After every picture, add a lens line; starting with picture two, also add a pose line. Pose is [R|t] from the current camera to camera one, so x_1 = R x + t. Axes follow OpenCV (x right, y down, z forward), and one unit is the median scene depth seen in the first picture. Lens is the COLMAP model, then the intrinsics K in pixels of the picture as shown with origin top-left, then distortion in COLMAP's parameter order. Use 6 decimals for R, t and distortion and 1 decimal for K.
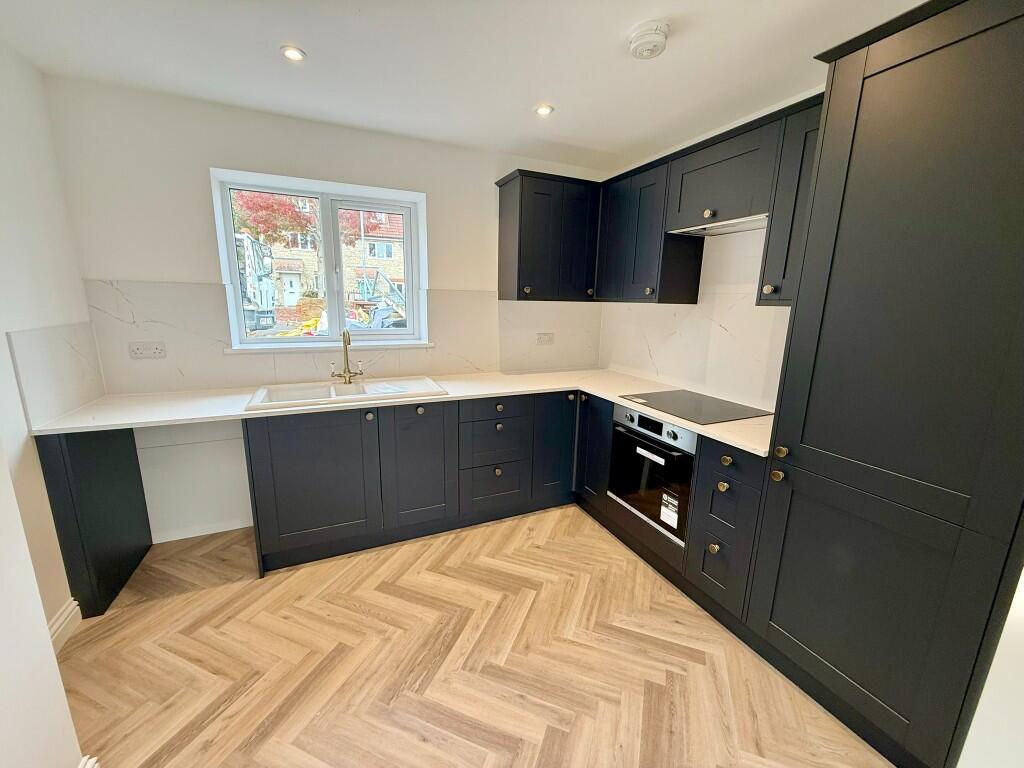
lens RADIAL K [[411.5, 0, 512.0], [0, 411.5, 384.0], [0, 0, 1]] dist [0.000600, -0.000065]
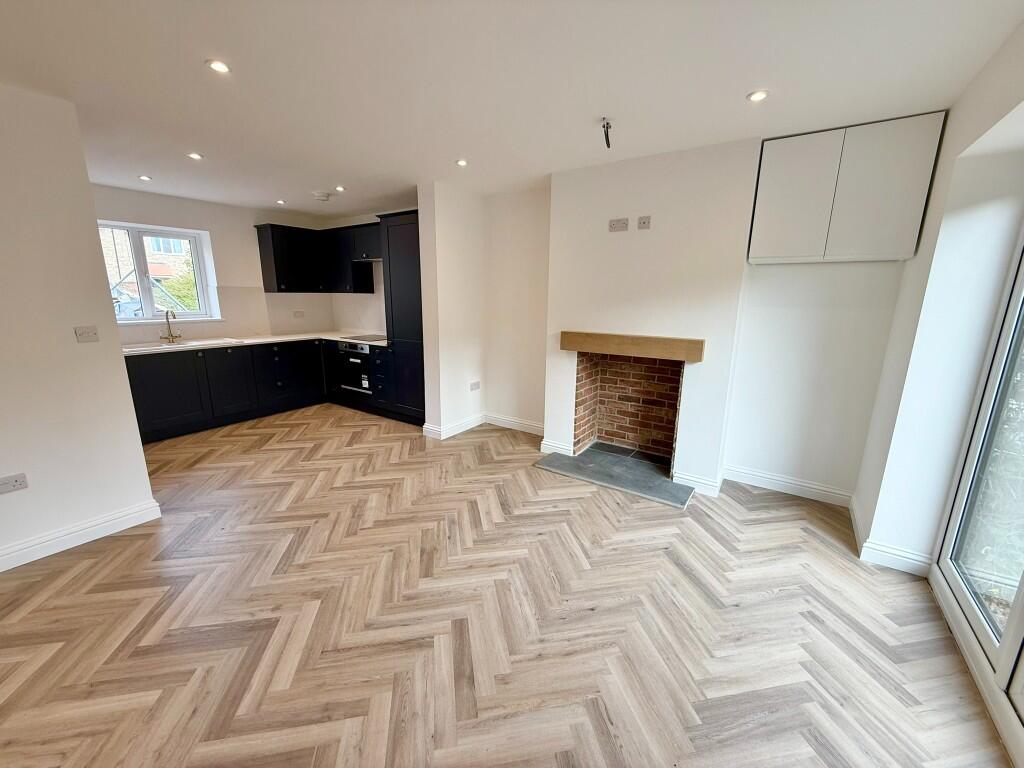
lens RADIAL K [[411.5, 0, 512.0], [0, 411.5, 384.0], [0, 0, 1]] dist [0.000600, -0.000065]
pose [[0.854990, -0.123888, 0.503631, -0.077793], [0.112576, 0.992231, 0.052963, 0.255416], [-0.506279, 0.011415, 0.862294, -1.276451]]
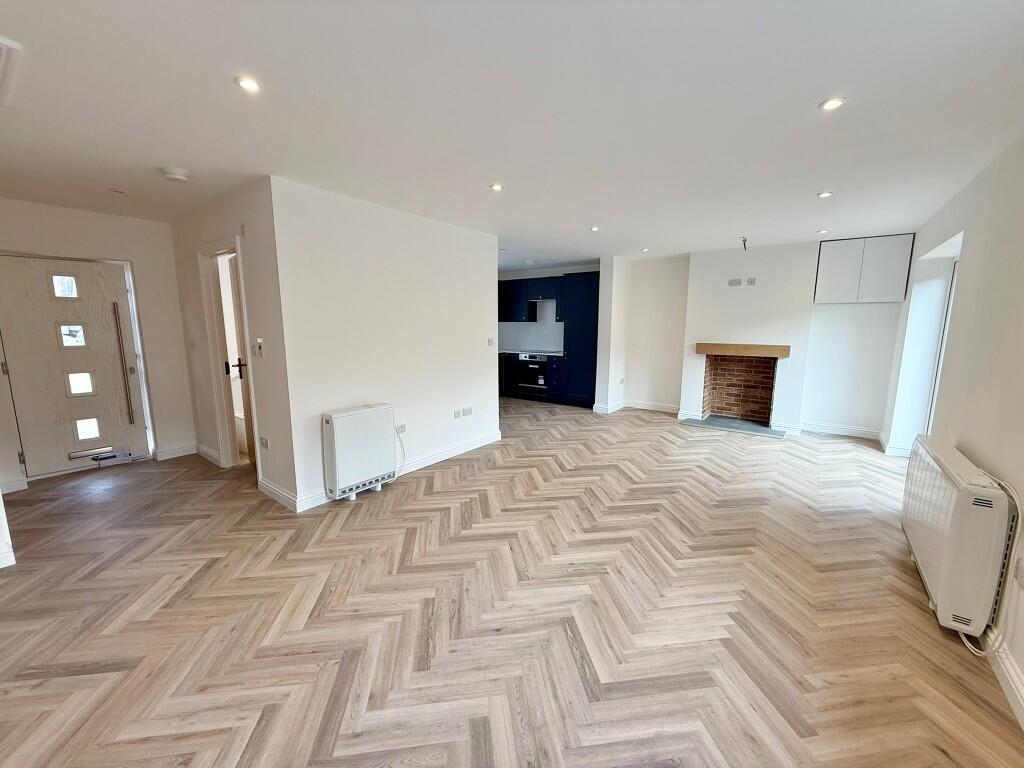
lens RADIAL K [[411.5, 0, 512.0], [0, 411.5, 384.0], [0, 0, 1]] dist [0.000600, -0.000065]
pose [[0.877045, -0.092895, 0.471341, -1.315684], [0.114886, 0.993215, -0.018023, 0.328417], [-0.466469, 0.069957, 0.881767, -1.745020]]
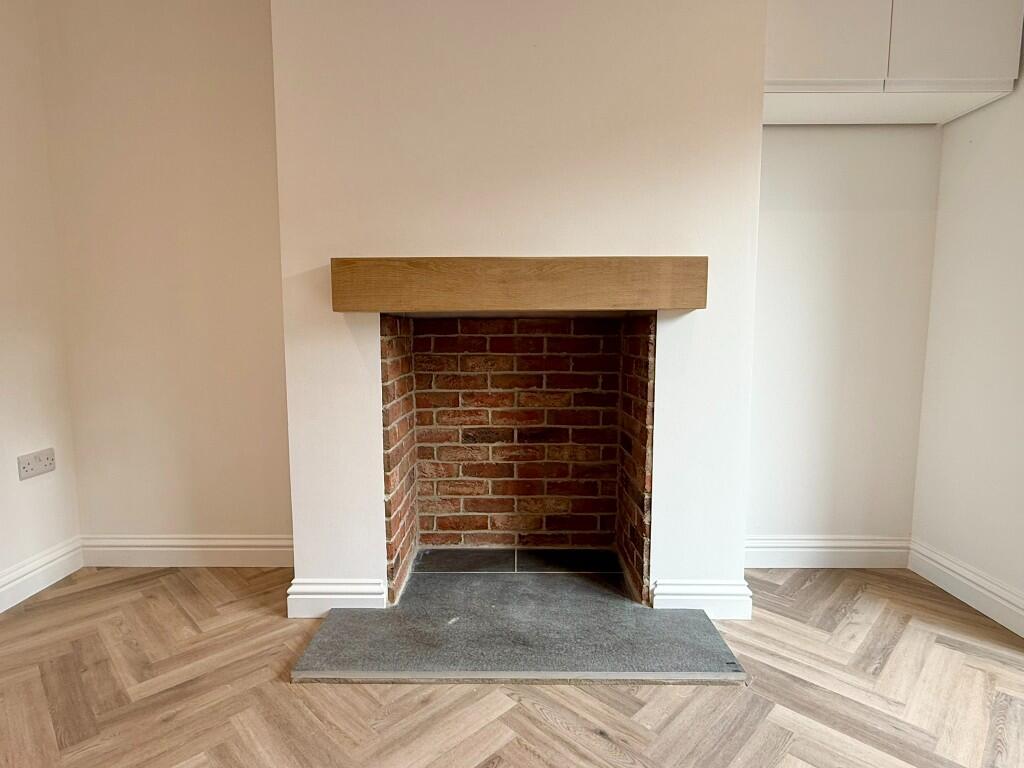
lens RADIAL K [[560.6, 0, 512.0], [0, 560.6, 384.0], [0, 0, 1]] dist [0.001471, 0.000118]
pose [[0.417168, -0.111745, 0.901934, 0.274897], [0.196195, 0.980085, 0.030682, 0.341970], [-0.887400, 0.164155, 0.430784, -0.585782]]
